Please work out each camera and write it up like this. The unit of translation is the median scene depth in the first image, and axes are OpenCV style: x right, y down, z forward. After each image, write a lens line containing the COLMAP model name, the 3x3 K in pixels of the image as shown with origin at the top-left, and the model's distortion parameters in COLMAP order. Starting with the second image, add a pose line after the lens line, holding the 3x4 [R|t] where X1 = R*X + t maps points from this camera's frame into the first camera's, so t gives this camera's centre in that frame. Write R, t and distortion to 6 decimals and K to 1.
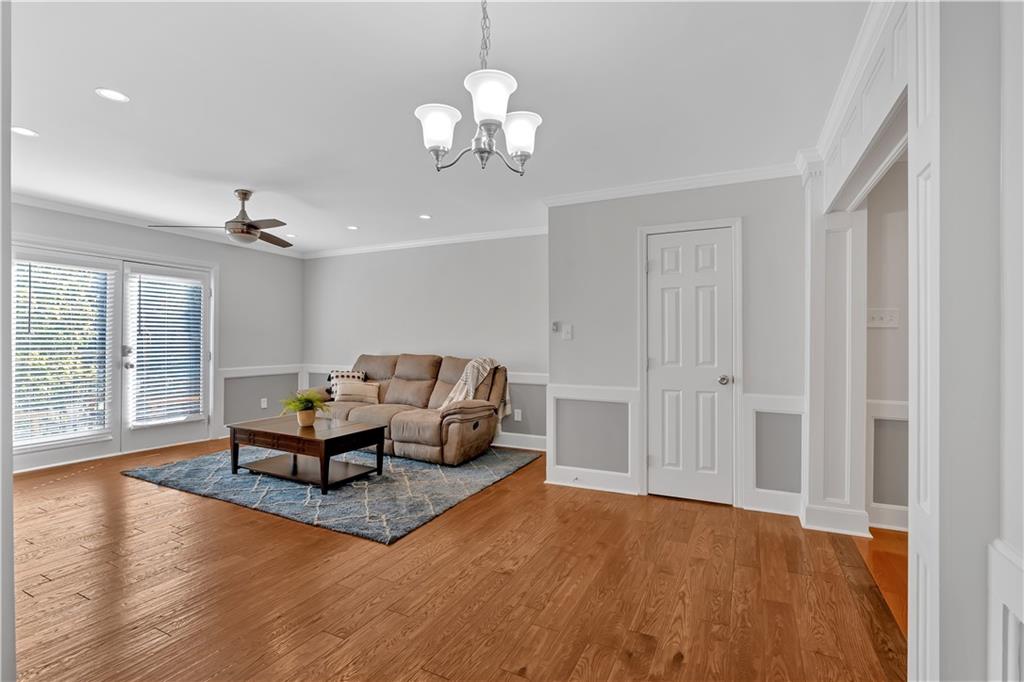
lens RADIAL K [[467.1, 0, 513.1], [0, 467.1, 340.5], [0, 0, 1]] dist [-0.003320, 0.001228]
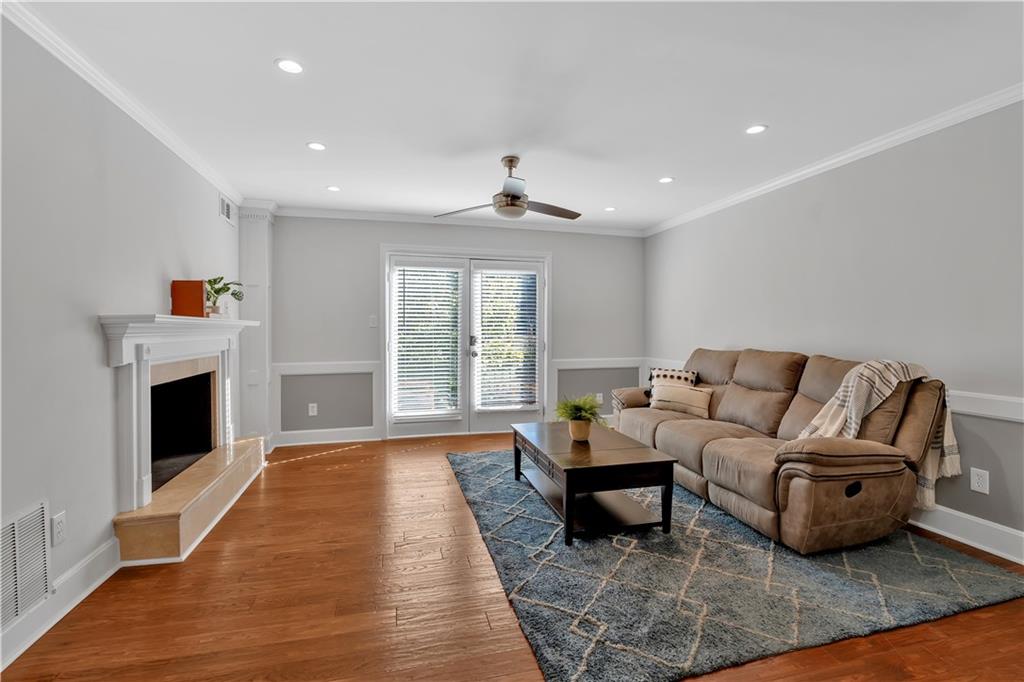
lens RADIAL K [[467.1, 0, 511.4], [0, 467.1, 330.0], [0, 0, 1]] dist [-0.003320, 0.001228]
pose [[0.661853, -0.006051, -0.749609, 0.057653], [0.004469, 0.999981, -0.004127, 0.001936], [0.749620, -0.000619, 0.661868, 0.340834]]
